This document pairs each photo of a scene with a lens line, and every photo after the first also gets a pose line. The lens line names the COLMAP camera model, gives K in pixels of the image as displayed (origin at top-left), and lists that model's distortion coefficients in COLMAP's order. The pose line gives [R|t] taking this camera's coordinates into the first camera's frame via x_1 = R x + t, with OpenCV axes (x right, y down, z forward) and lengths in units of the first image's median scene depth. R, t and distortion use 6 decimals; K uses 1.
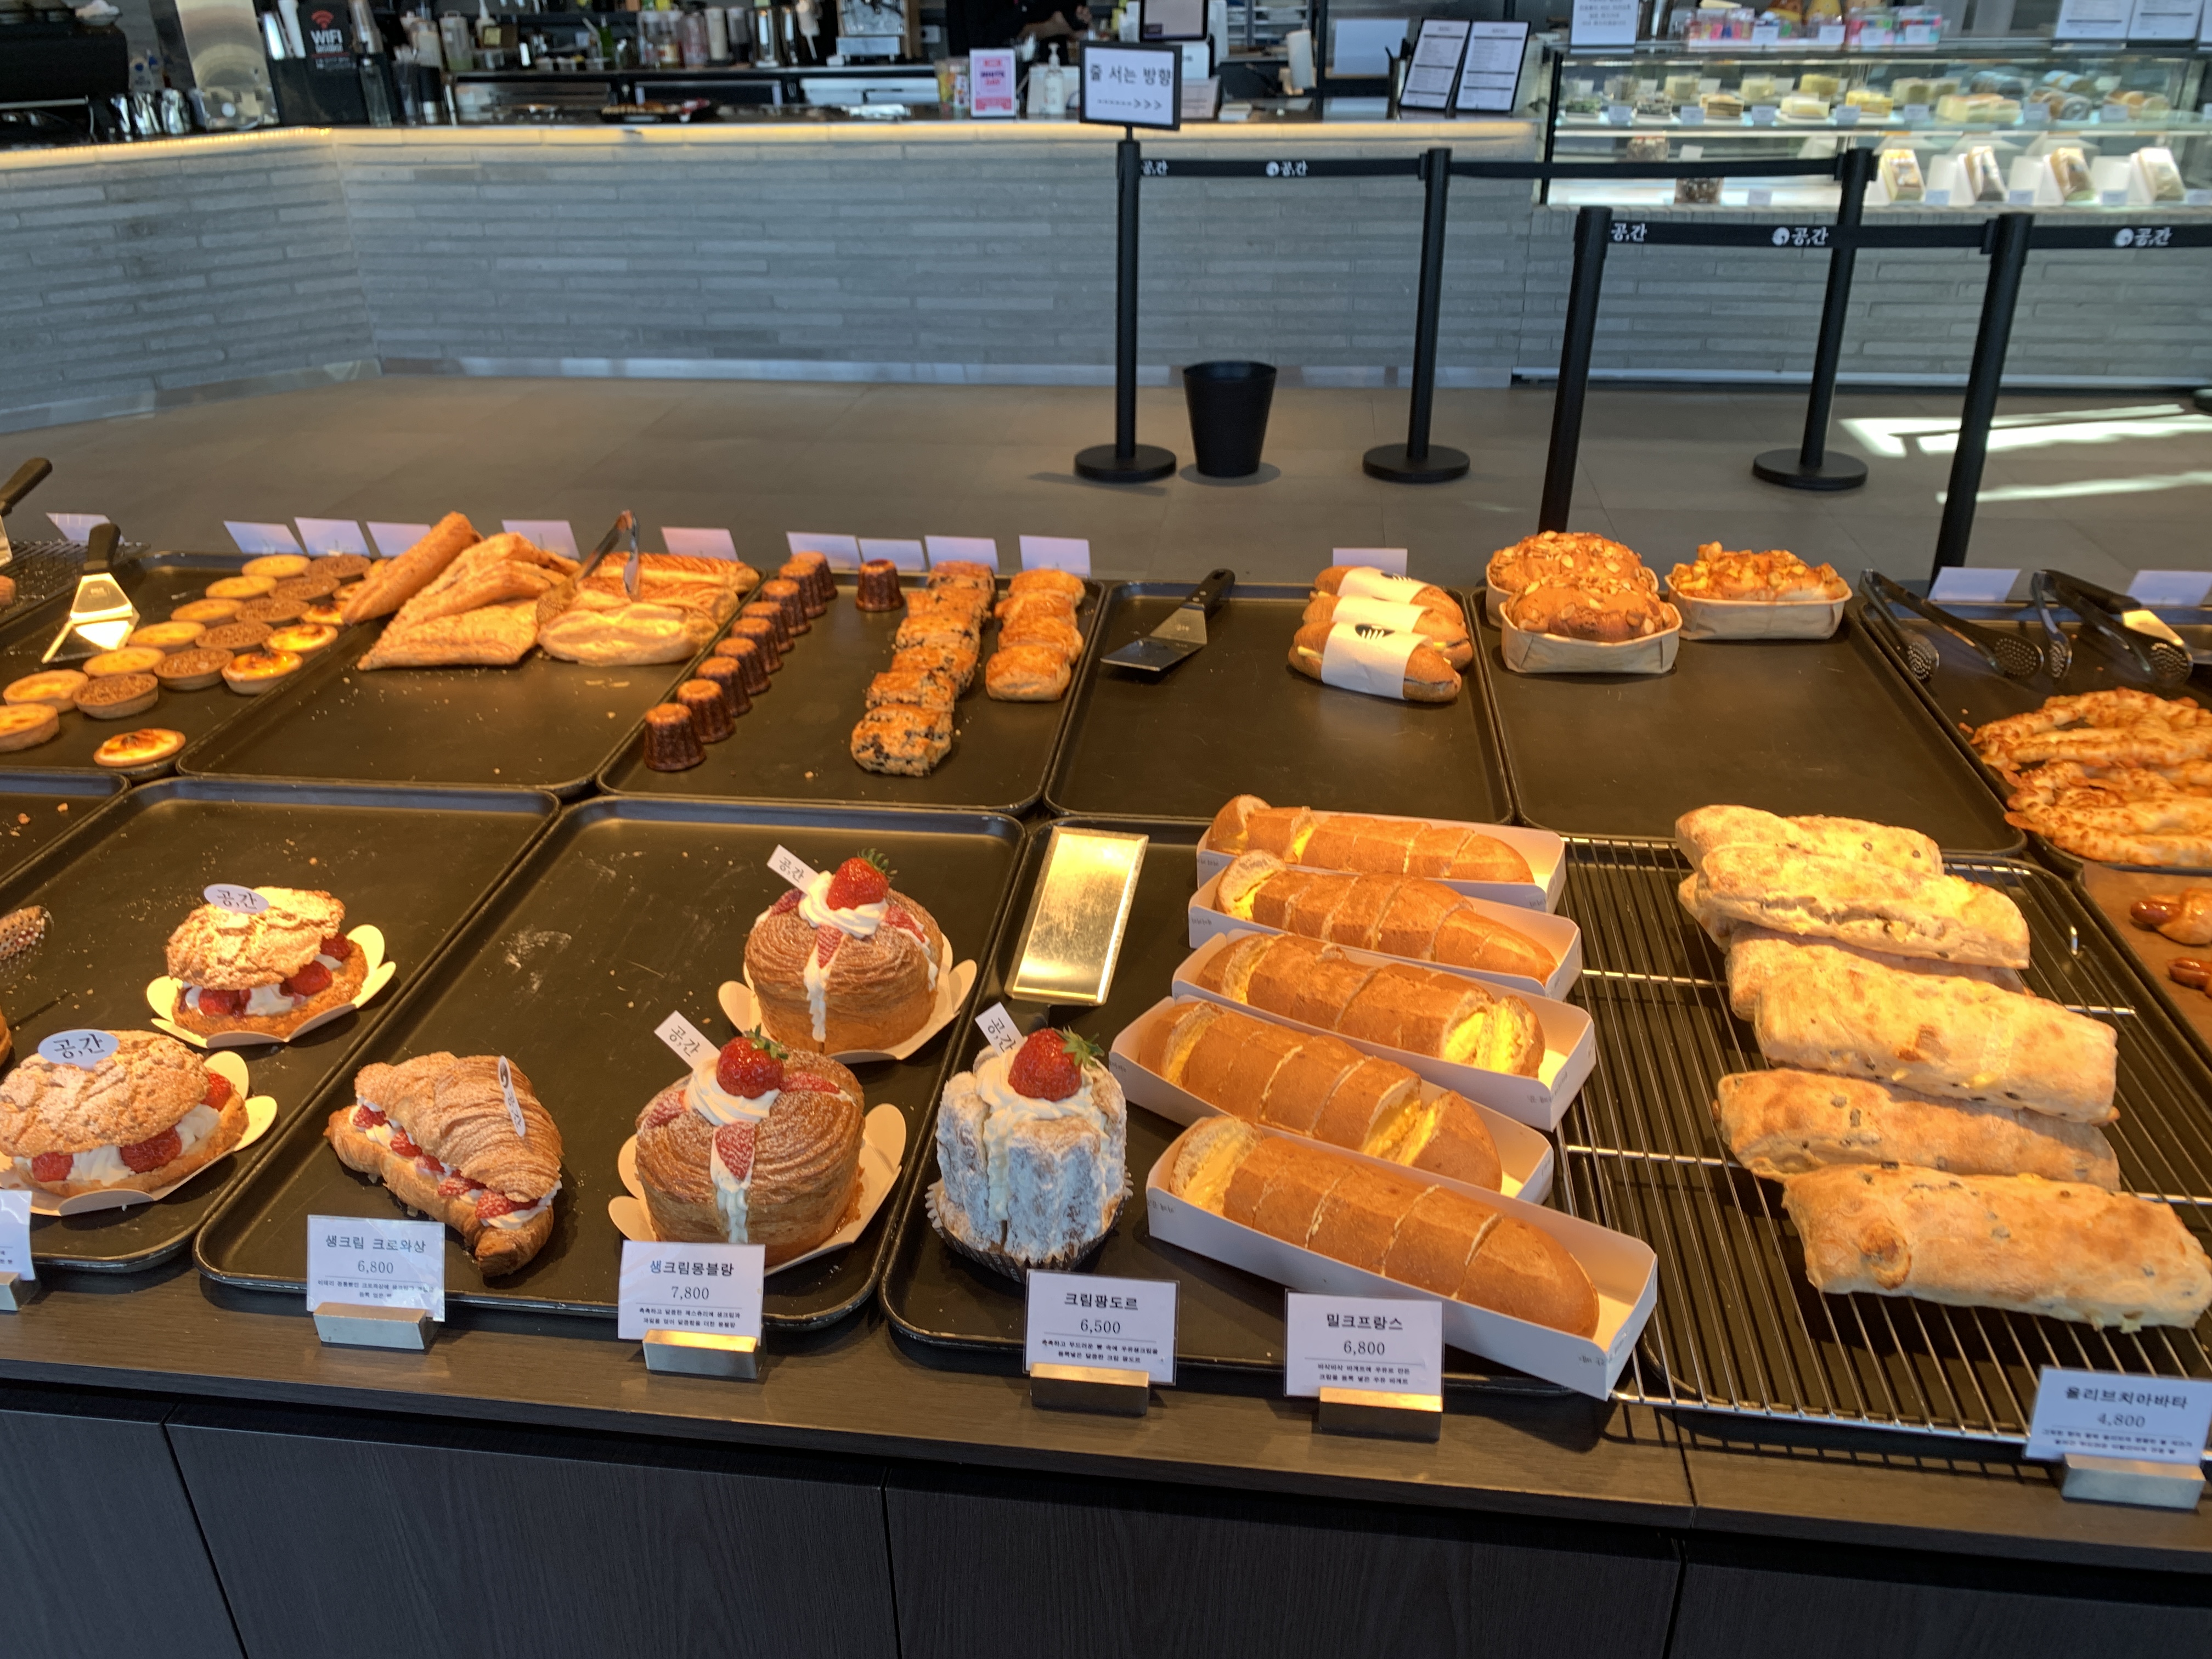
lens RADIAL K [[1677.1, 0, 1106.0], [0, 1677.1, 829.5], [0, 0, 1]] dist [0.014827, -0.037942]
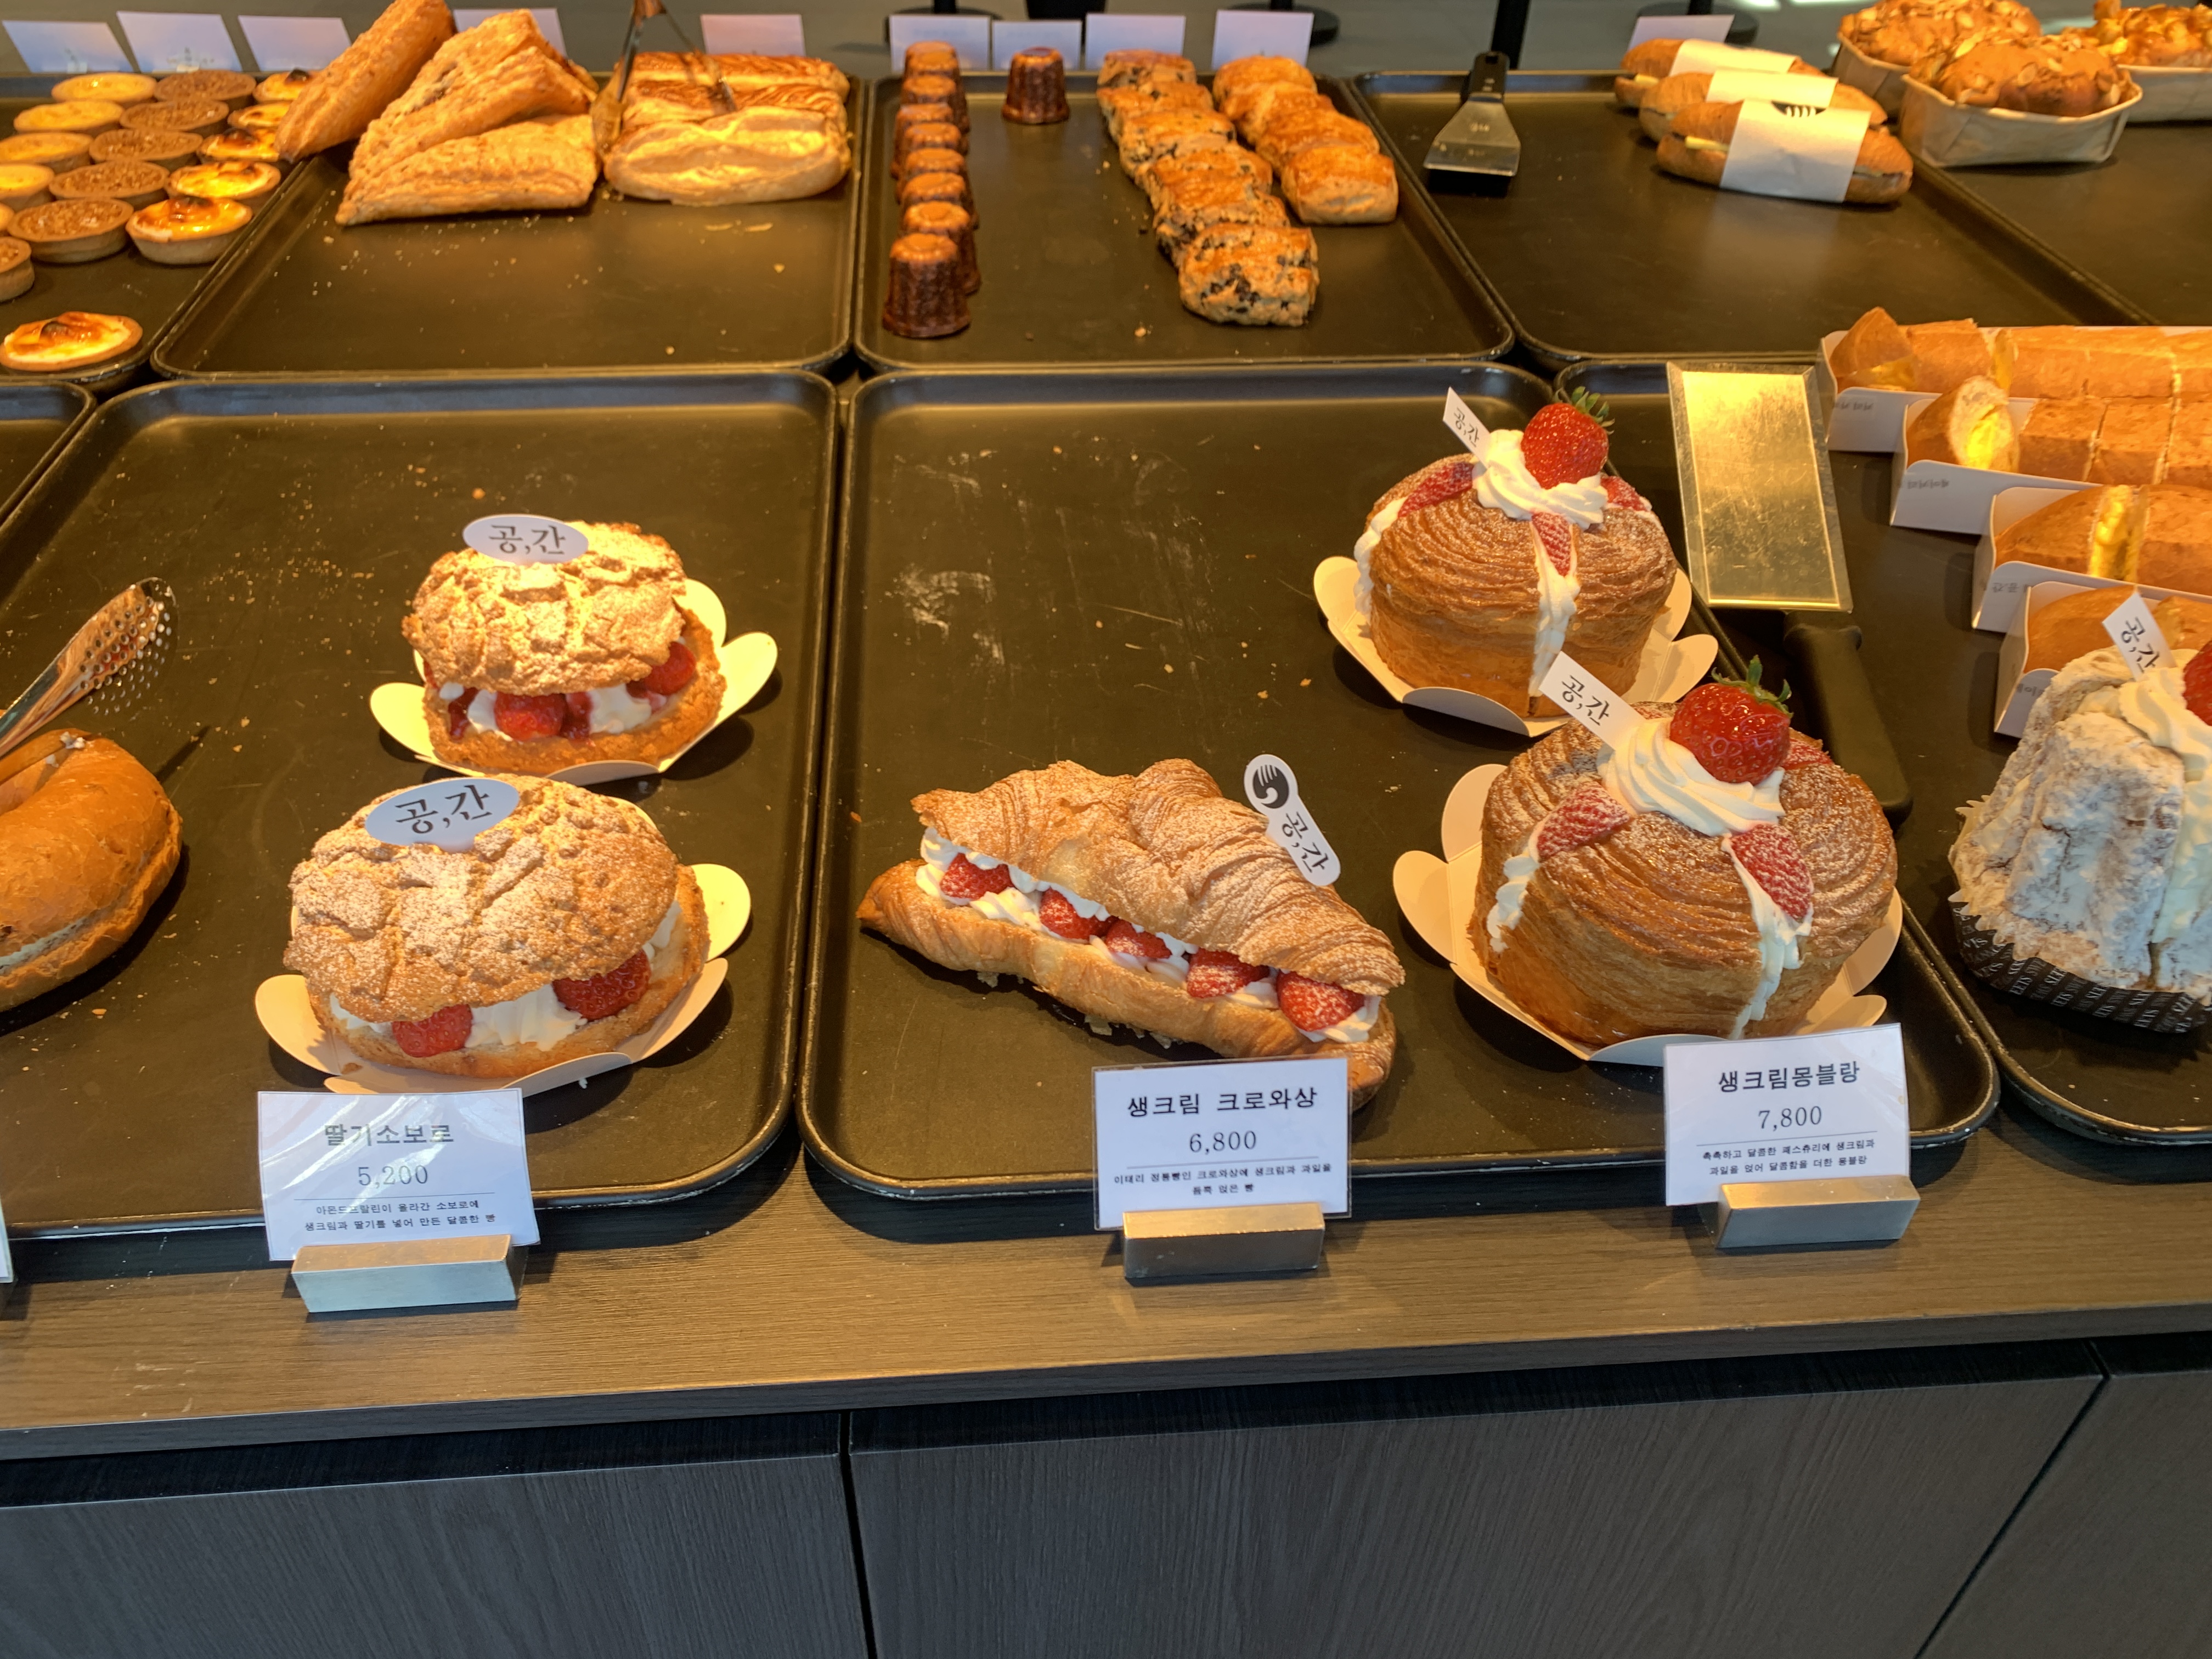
lens RADIAL K [[1698.8, 0, 1136.0], [0, 1698.8, 830.3], [0, 0, 1]] dist [-0.000154, 0.007954]
pose [[0.979437, -0.099157, 0.175699, -0.296287], [0.061568, 0.976245, 0.207740, 0.021100], [-0.192124, -0.192651, 0.962275, 0.257096]]
